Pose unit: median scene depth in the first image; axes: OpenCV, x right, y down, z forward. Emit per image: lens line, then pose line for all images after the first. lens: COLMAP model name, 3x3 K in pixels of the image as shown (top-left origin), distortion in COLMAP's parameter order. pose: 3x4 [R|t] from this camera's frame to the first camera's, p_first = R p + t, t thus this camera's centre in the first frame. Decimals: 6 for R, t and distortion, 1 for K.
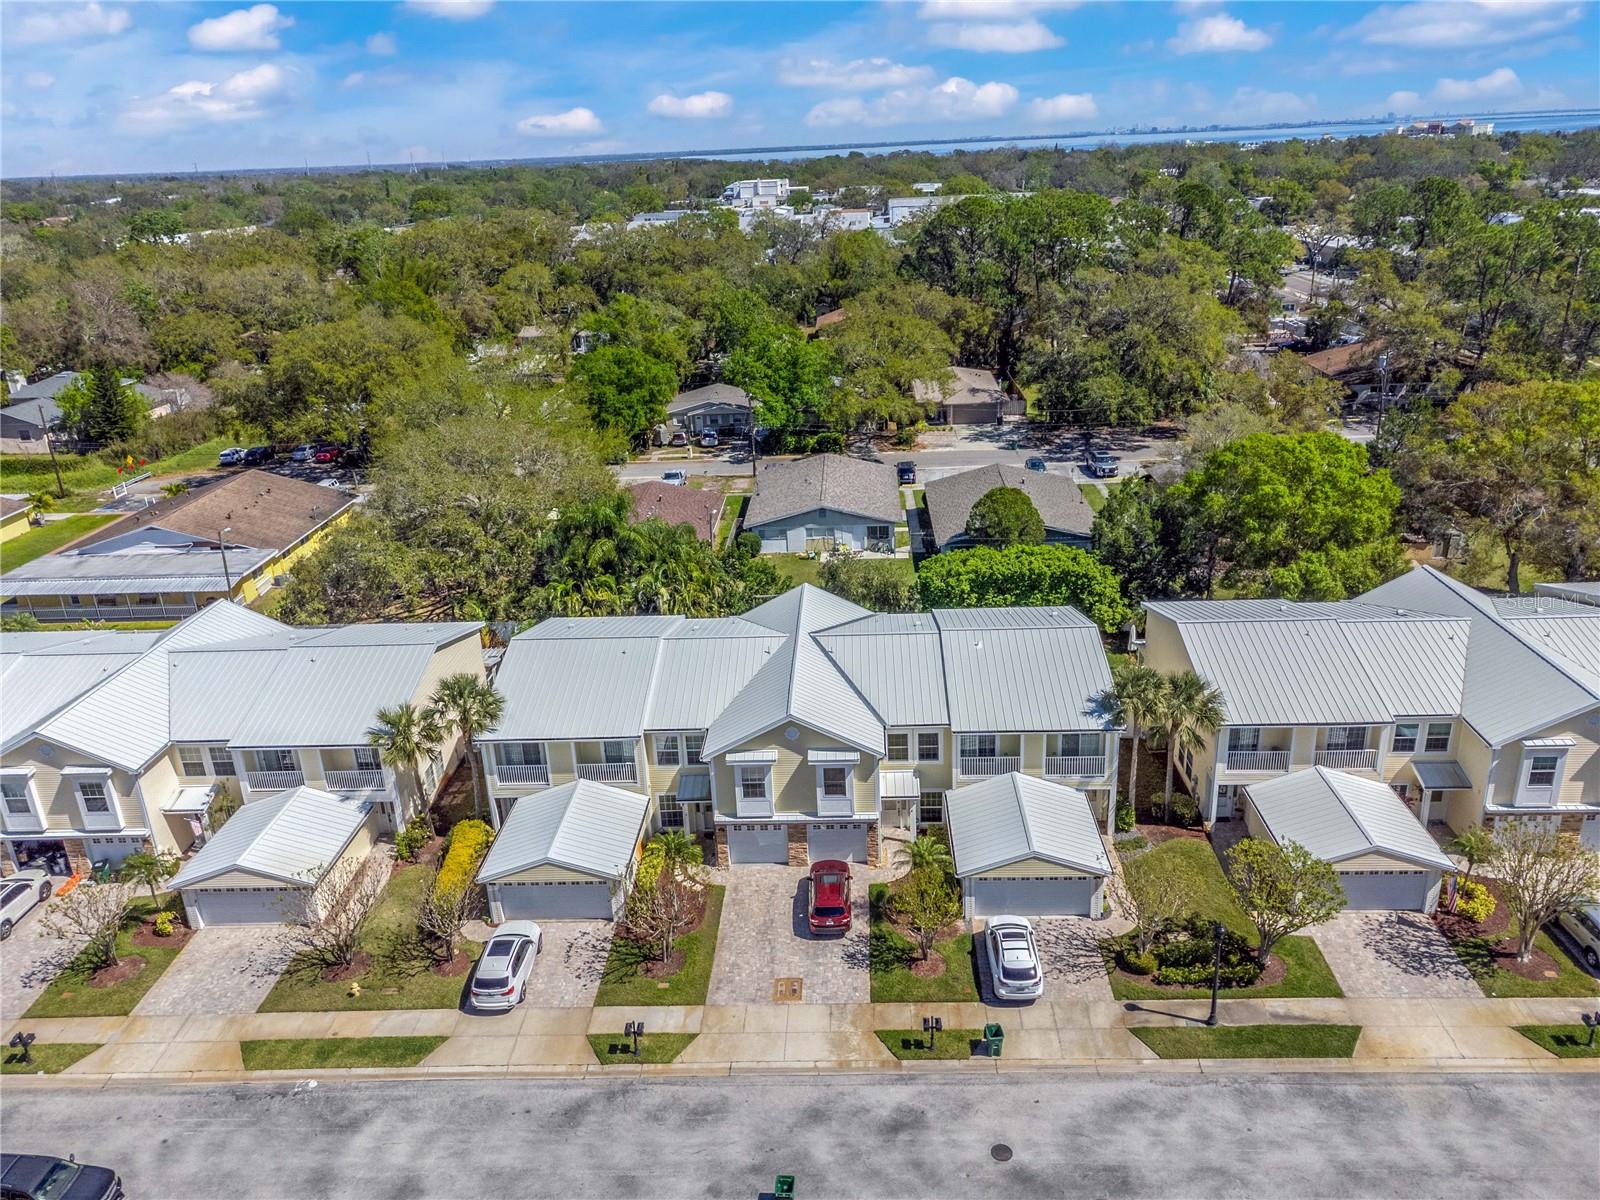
lens RADIAL K [[1140.9, 0, 808.9], [0, 1140.9, 660.4], [0, 0, 1]] dist [0.034206, -0.003118]
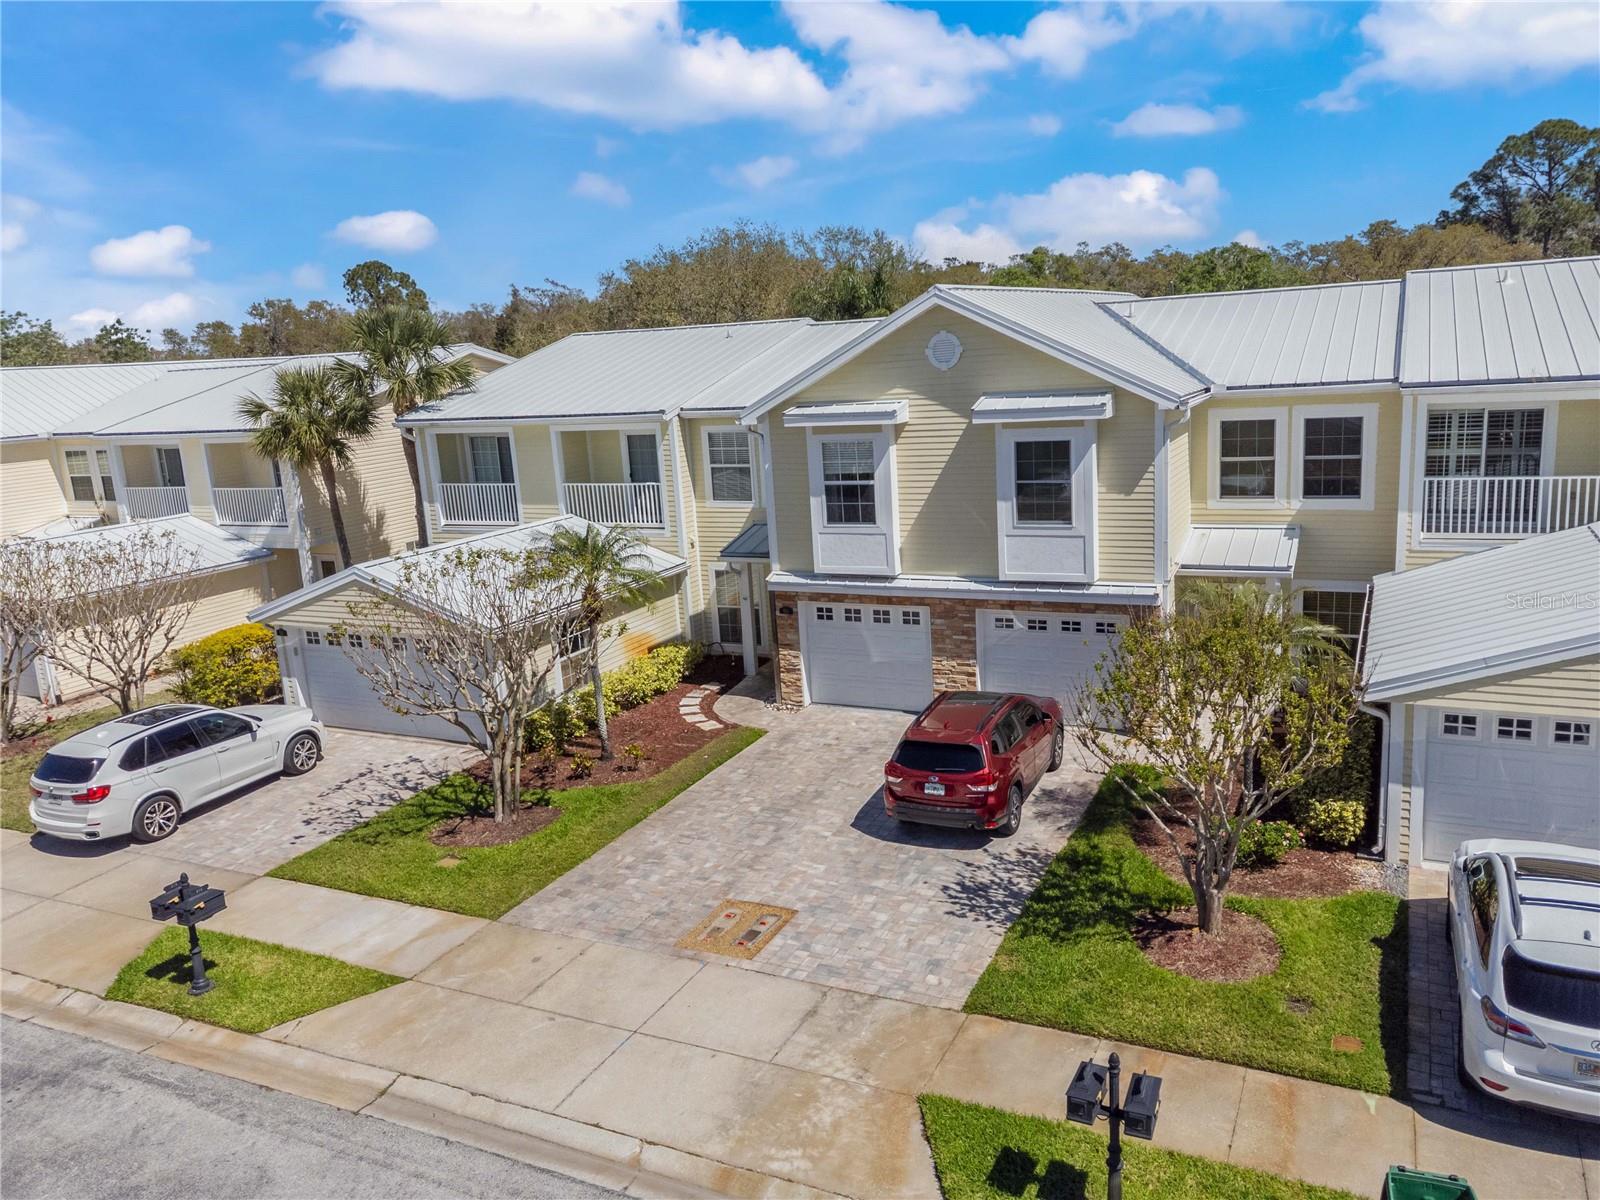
lens RADIAL K [[1140.9, 0, 808.9], [0, 1140.9, 660.4], [0, 0, 1]] dist [0.034206, -0.003118]
pose [[0.910339, 0.075779, -0.406866, 0.118022], [-0.128943, 0.986094, -0.104842, 0.226603], [0.393264, 0.147904, 0.907451, 0.651521]]
